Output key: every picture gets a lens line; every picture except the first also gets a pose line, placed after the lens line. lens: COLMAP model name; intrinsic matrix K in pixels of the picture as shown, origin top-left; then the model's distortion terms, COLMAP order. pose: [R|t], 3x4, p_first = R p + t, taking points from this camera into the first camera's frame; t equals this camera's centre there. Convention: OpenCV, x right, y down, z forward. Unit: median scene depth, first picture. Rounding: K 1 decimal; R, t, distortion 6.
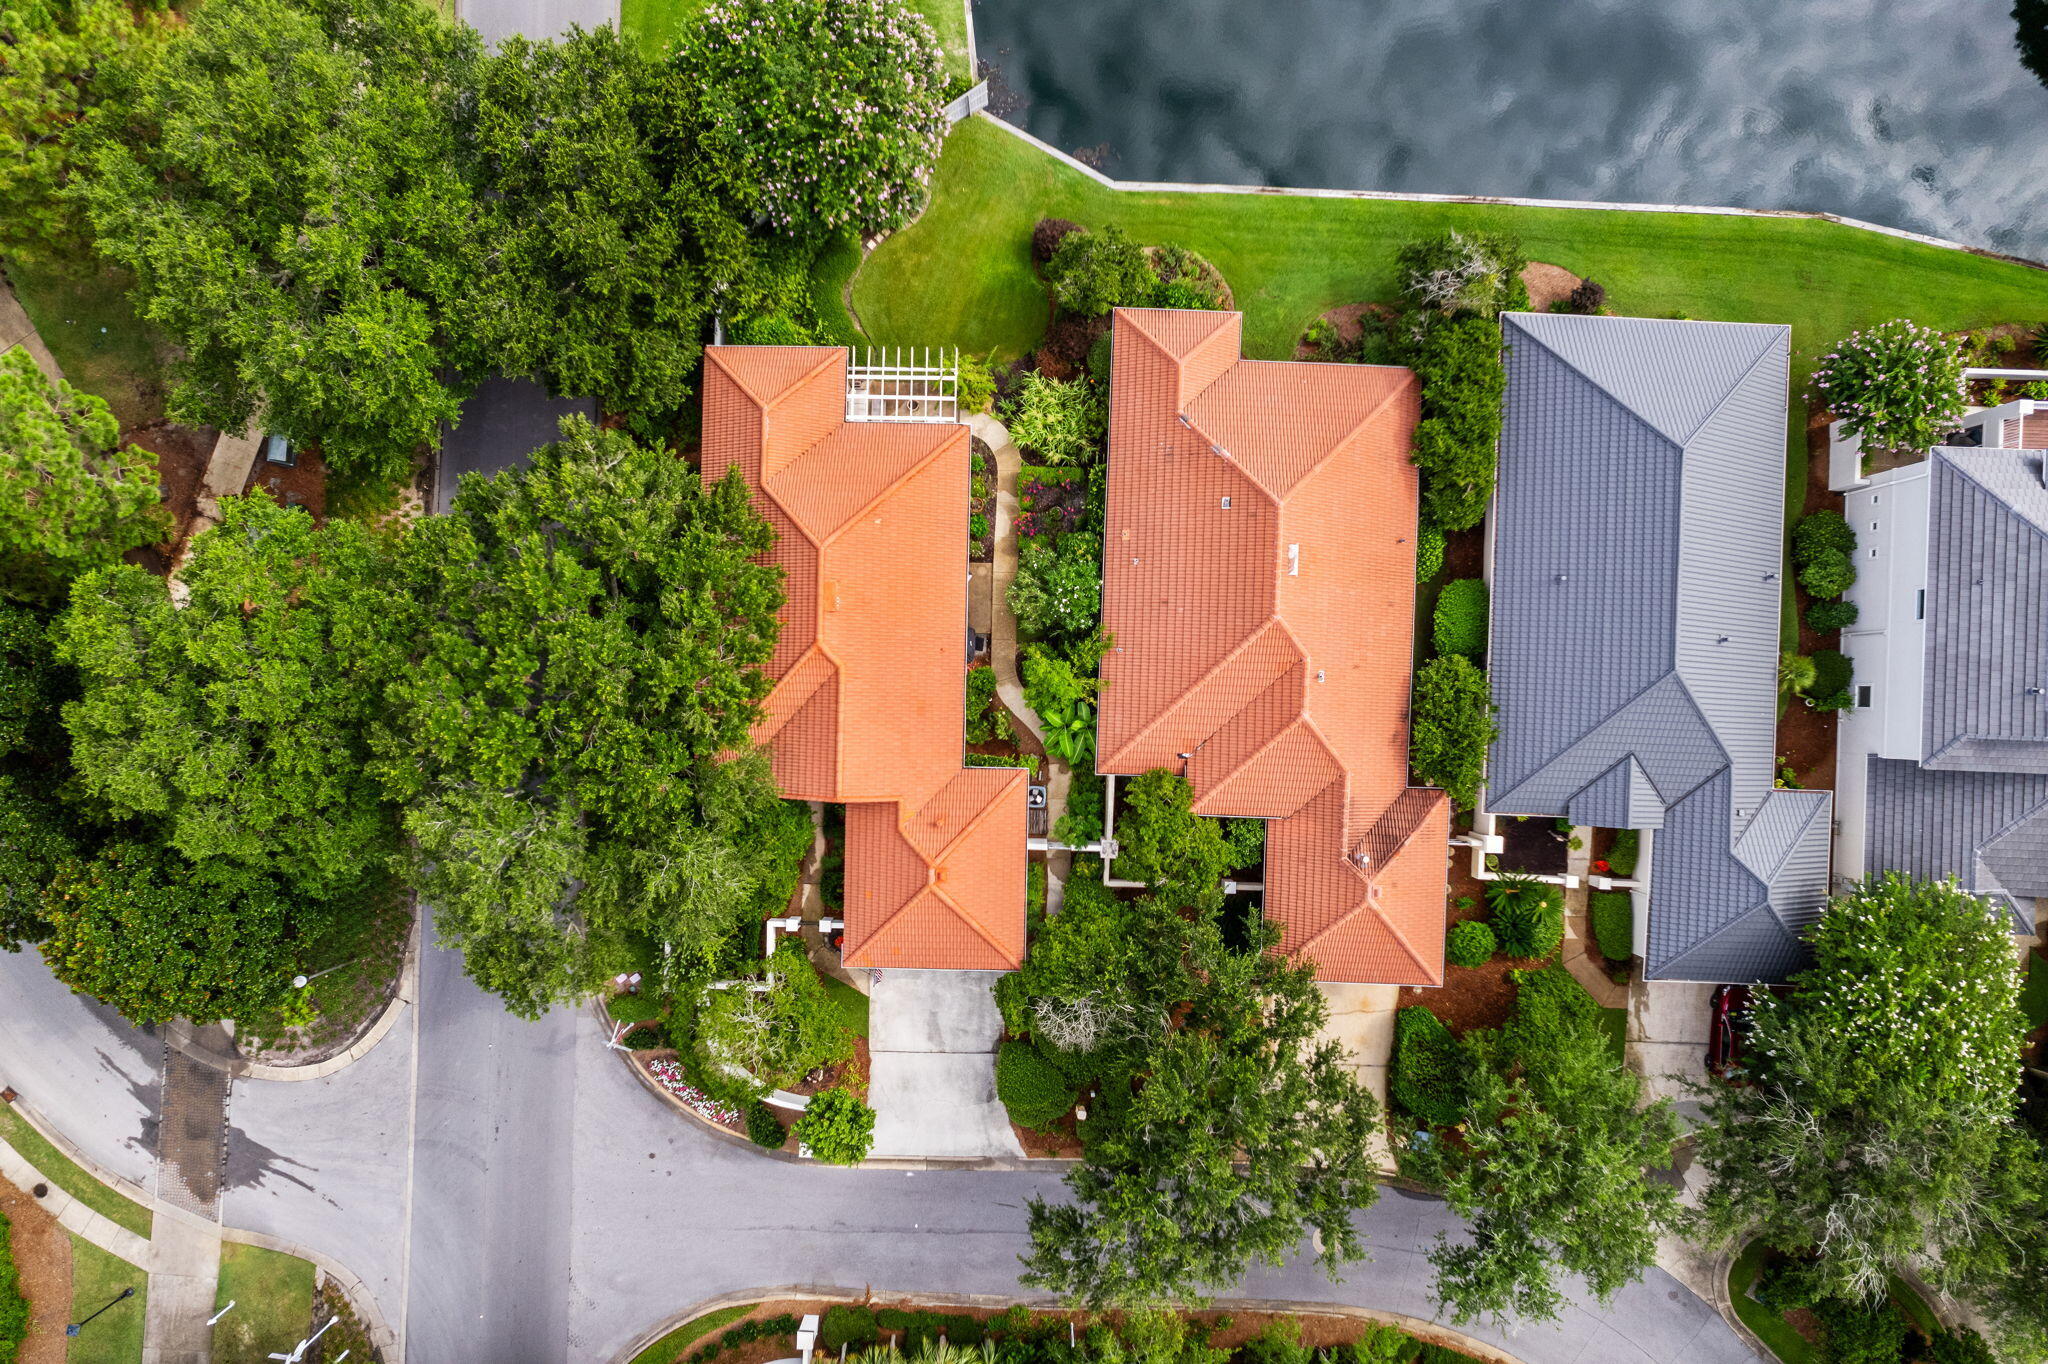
lens RADIAL K [[1313.0, 0, 1015.0], [0, 1313.0, 689.6], [0, 0, 1]] dist [-0.078701, 0.068634]
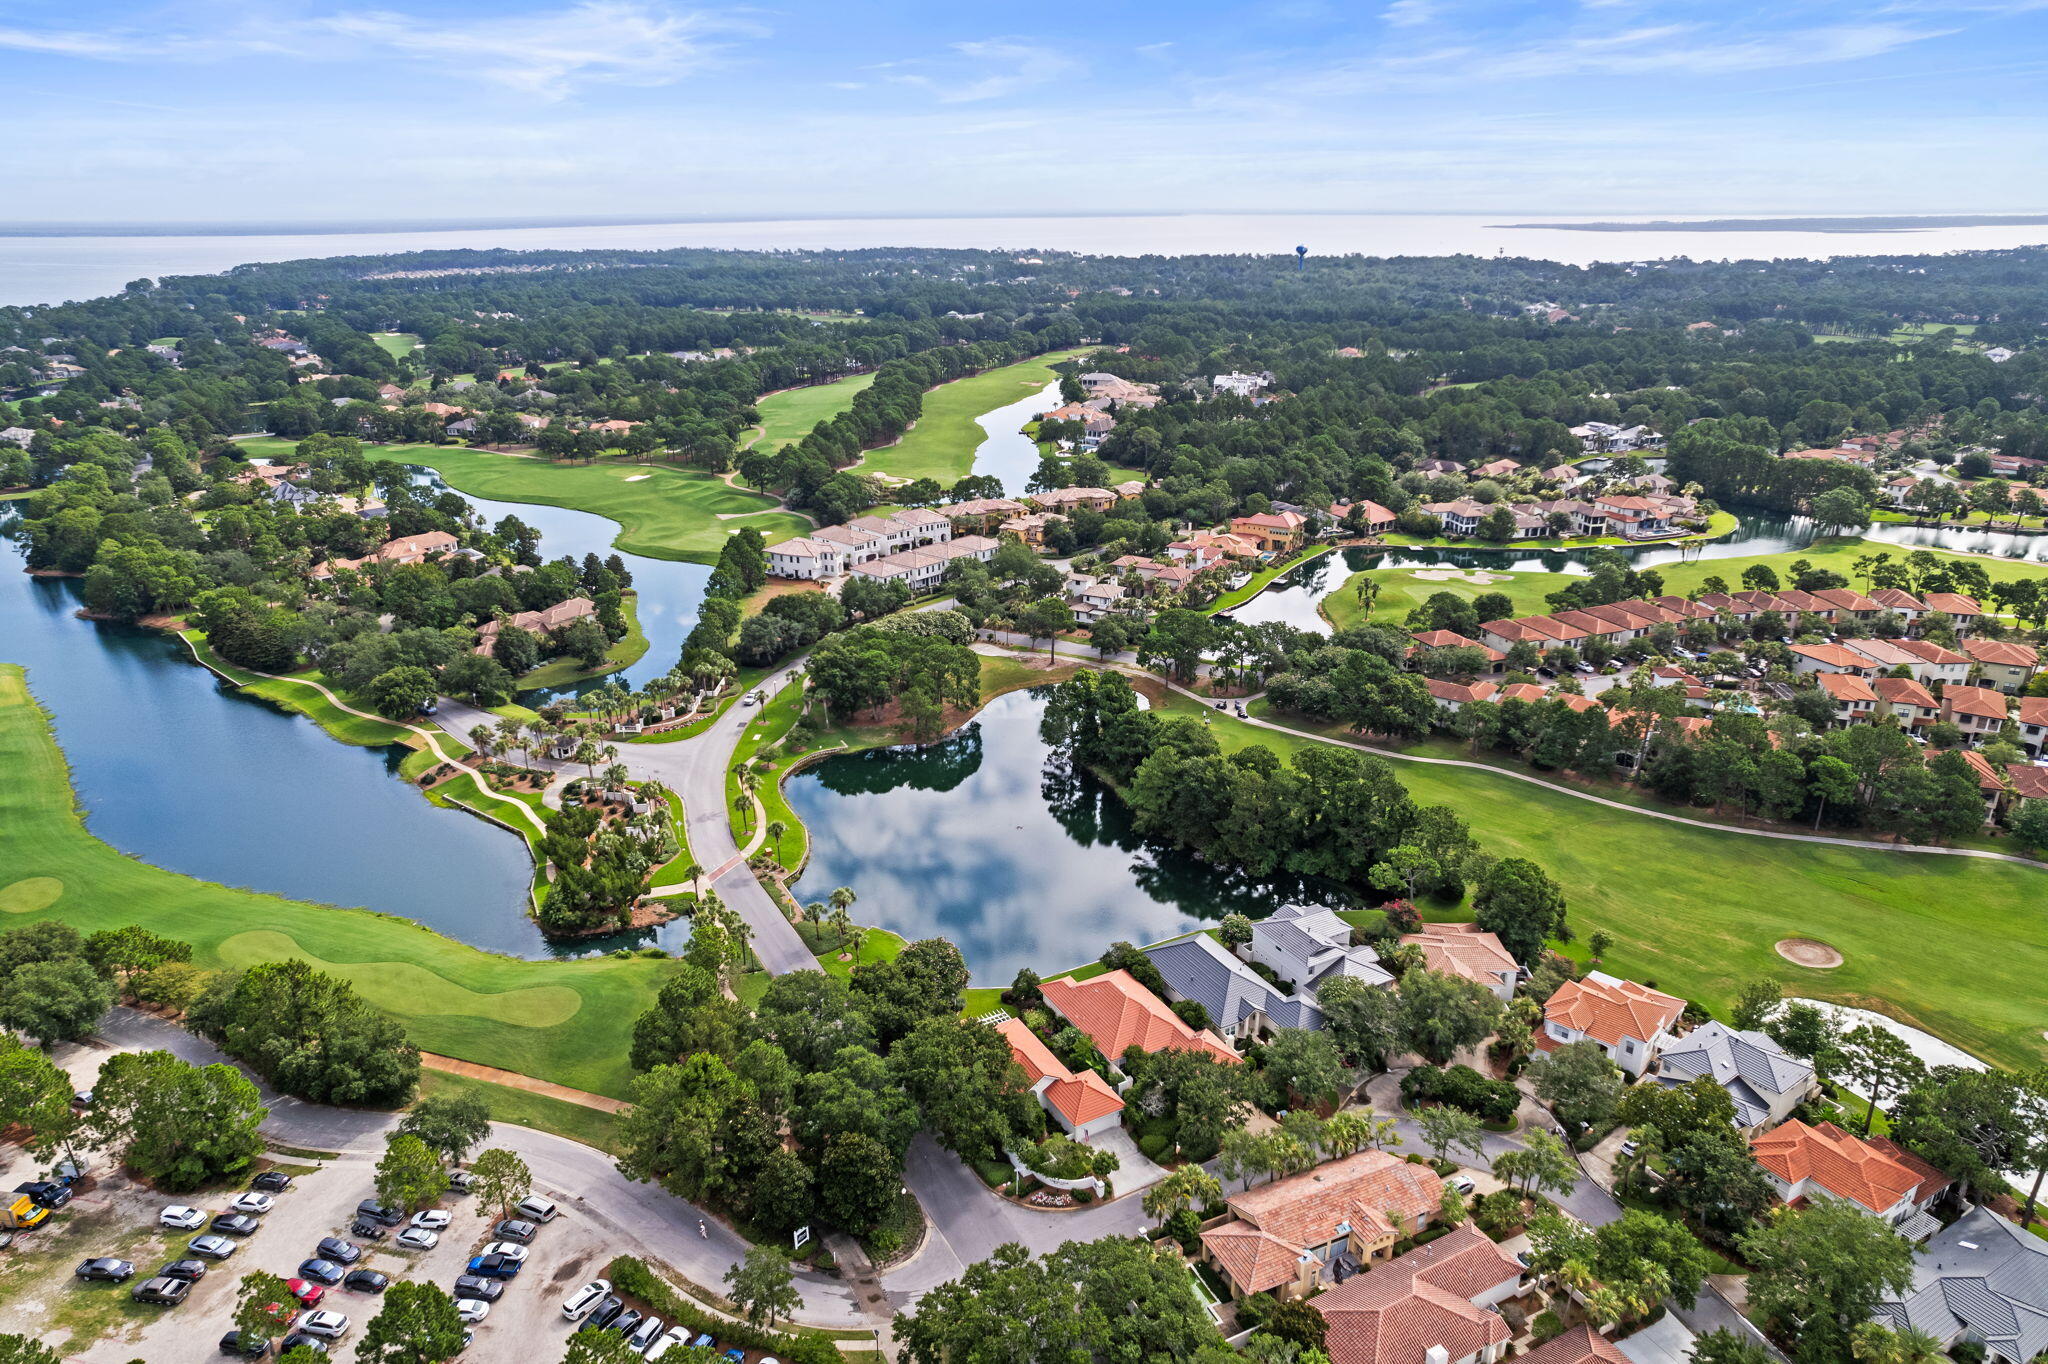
lens RADIAL K [[1313.0, 0, 1015.0], [0, 1313.0, 689.6], [0, 0, 1]] dist [-0.078701, 0.068634]
pose [[0.861341, -0.170594, 0.478528, -1.356184], [0.507924, 0.308155, -0.804397, 2.008597], [-0.010235, 0.935916, 0.352075, -0.821270]]
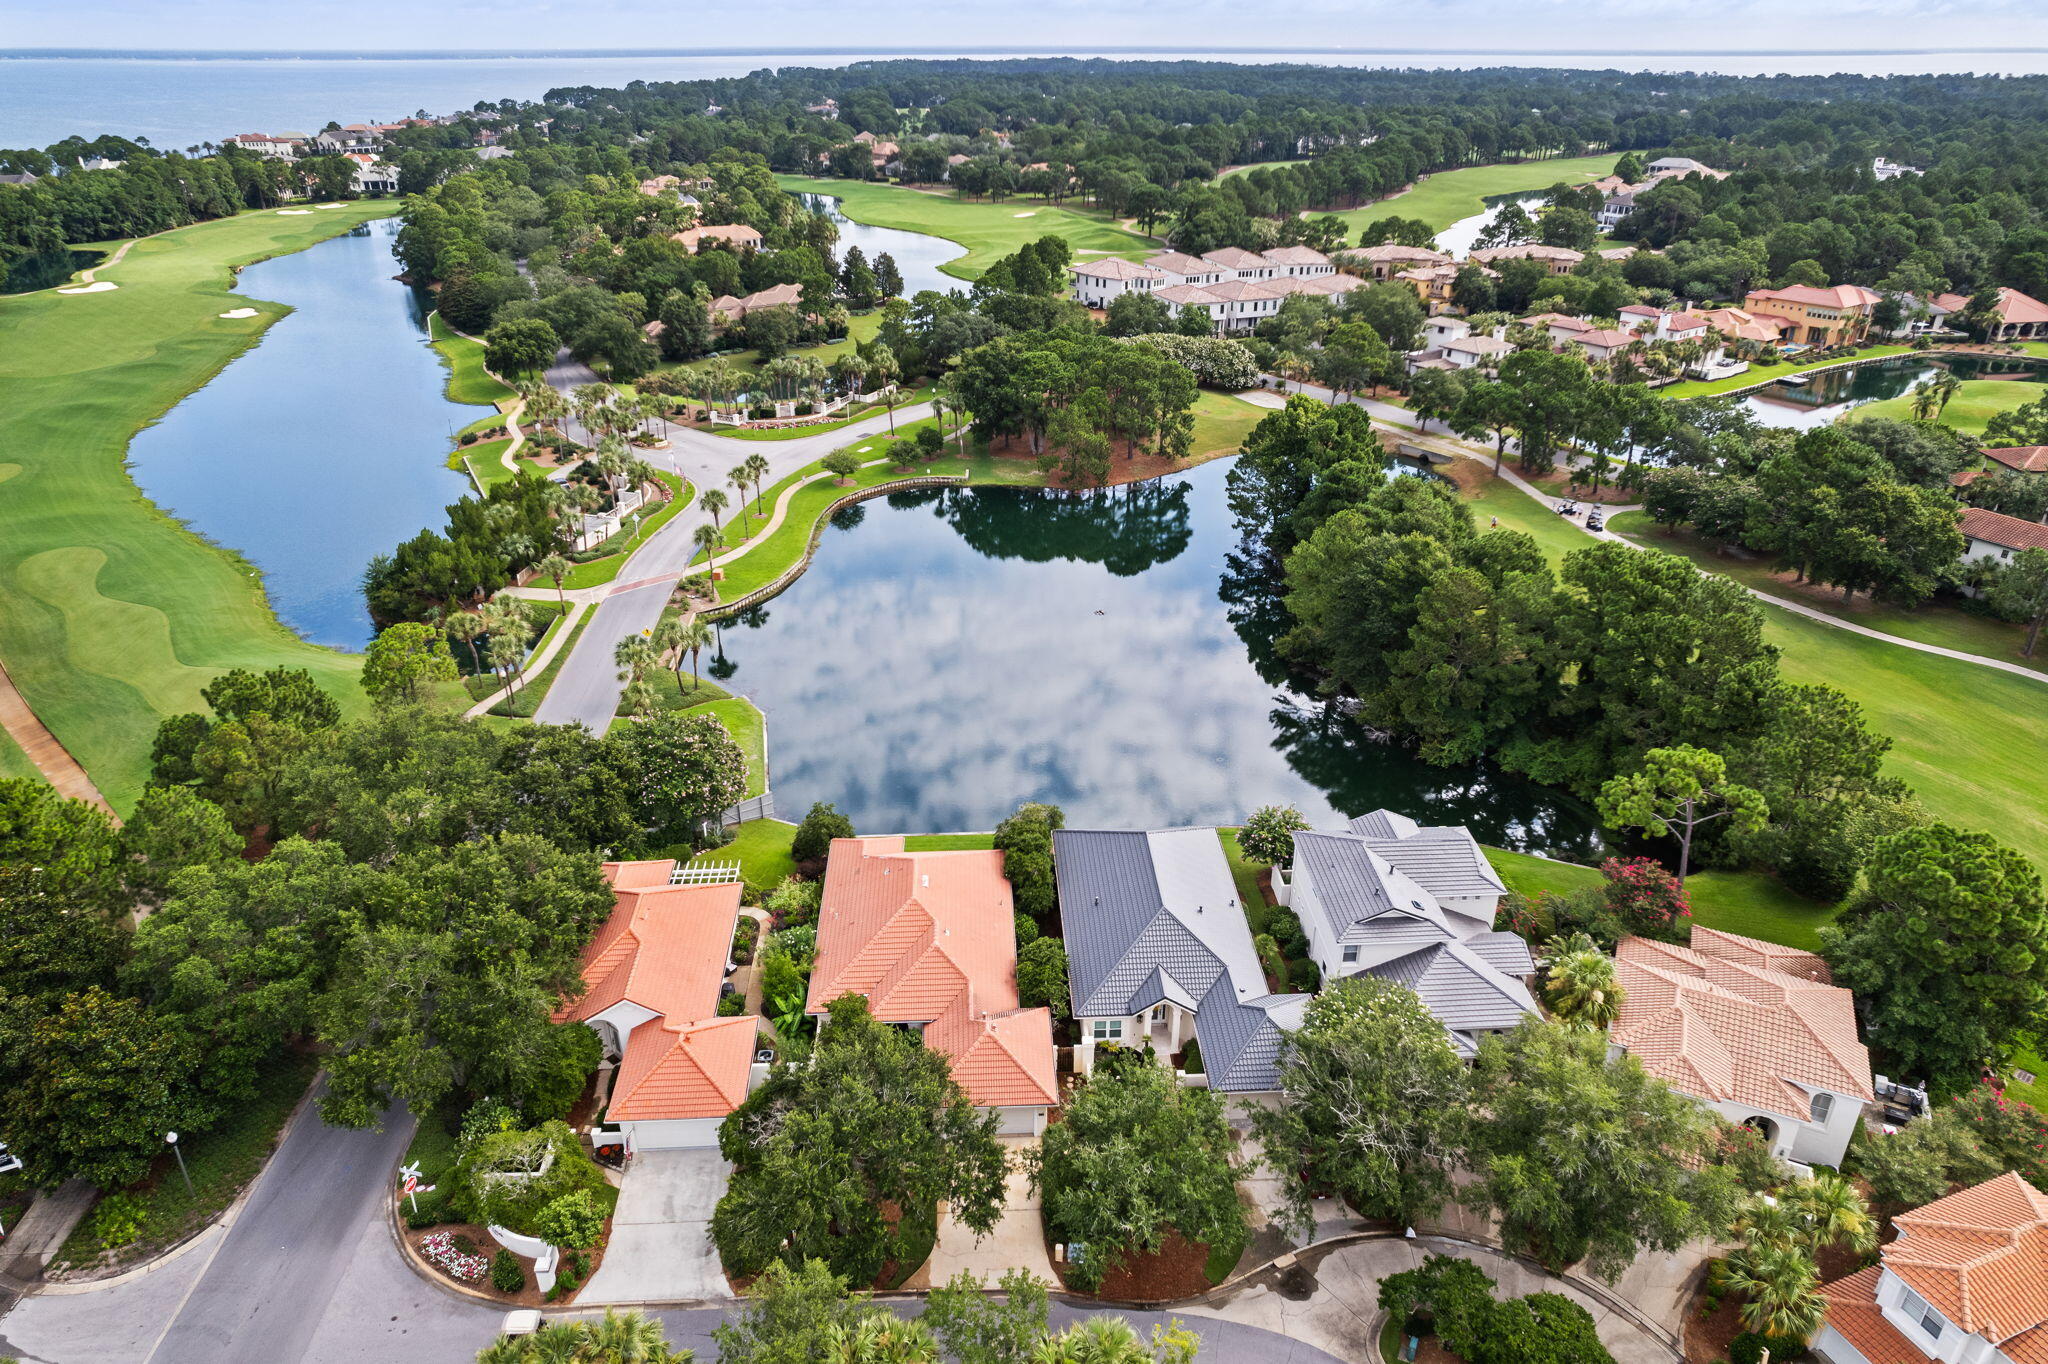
lens RADIAL K [[1313.0, 0, 1015.0], [0, 1313.0, 689.6], [0, 0, 1]] dist [-0.078701, 0.068634]
pose [[0.996492, -0.029080, 0.078472, 0.181295], [0.083129, 0.452019, -0.888126, 1.151724], [-0.009645, 0.891534, 0.452851, 0.016034]]
